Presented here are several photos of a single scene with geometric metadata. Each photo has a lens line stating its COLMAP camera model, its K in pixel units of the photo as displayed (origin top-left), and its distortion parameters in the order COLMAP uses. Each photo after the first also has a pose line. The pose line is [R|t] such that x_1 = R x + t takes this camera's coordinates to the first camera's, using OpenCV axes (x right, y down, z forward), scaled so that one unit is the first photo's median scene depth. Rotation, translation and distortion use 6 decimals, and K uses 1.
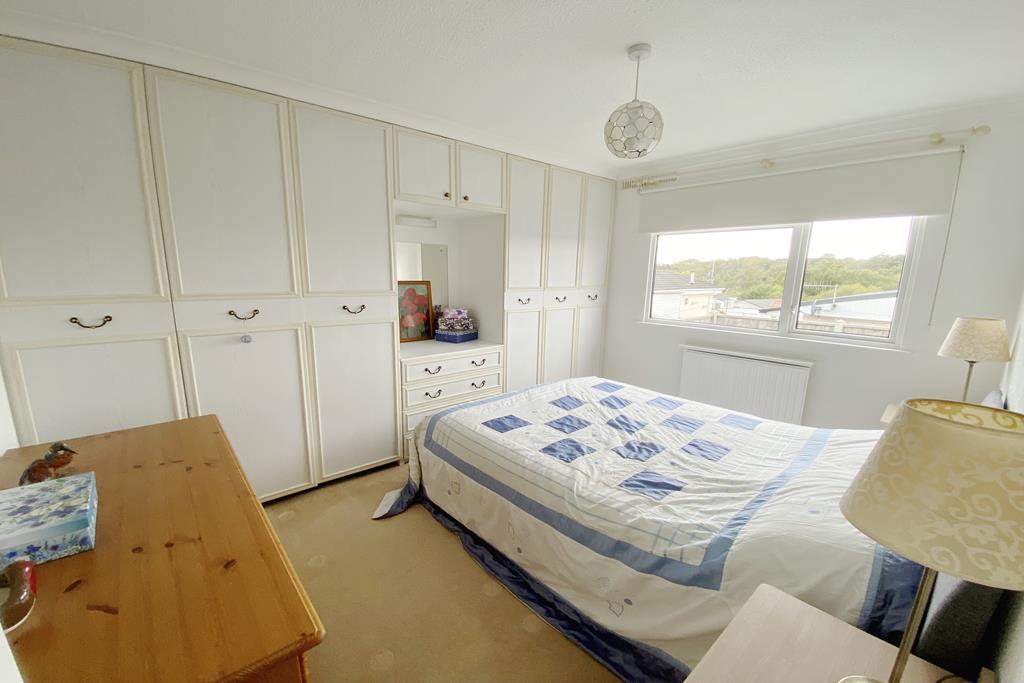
lens RADIAL K [[412.5, 0, 510.4], [0, 412.5, 352.9], [0, 0, 1]] dist [0.039117, -0.029051]
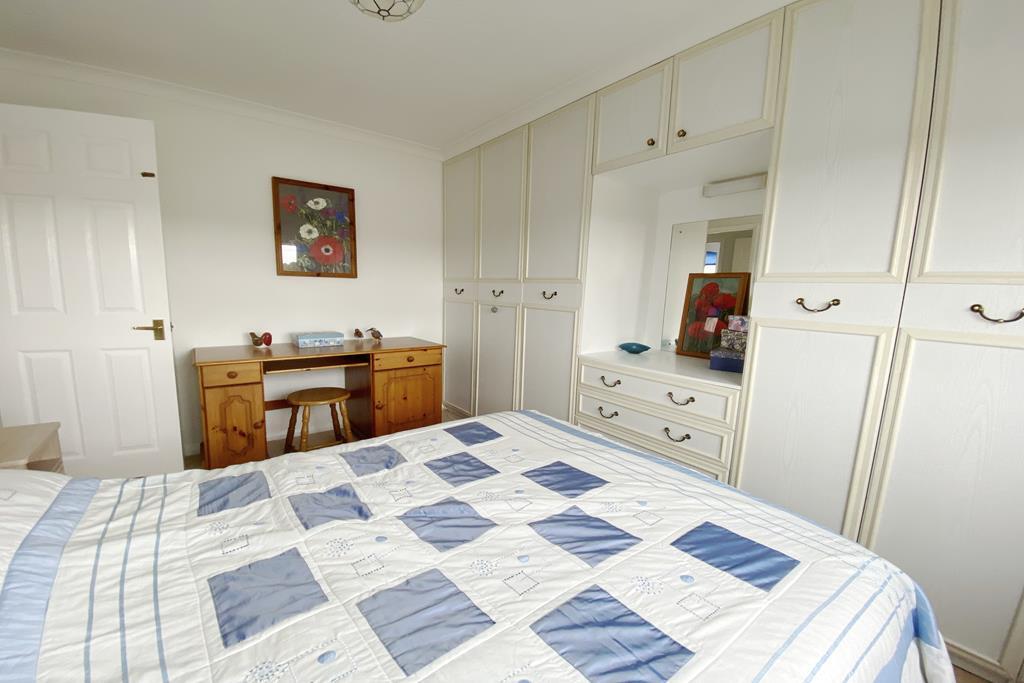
lens RADIAL K [[412.5, 0, 510.4], [0, 412.5, 352.9], [0, 0, 1]] dist [0.039117, -0.029051]
pose [[-0.089850, 0.145809, -0.985224, 0.647985], [-0.207491, 0.964779, 0.161706, -0.106438], [0.974102, 0.218955, -0.056431, 0.927983]]
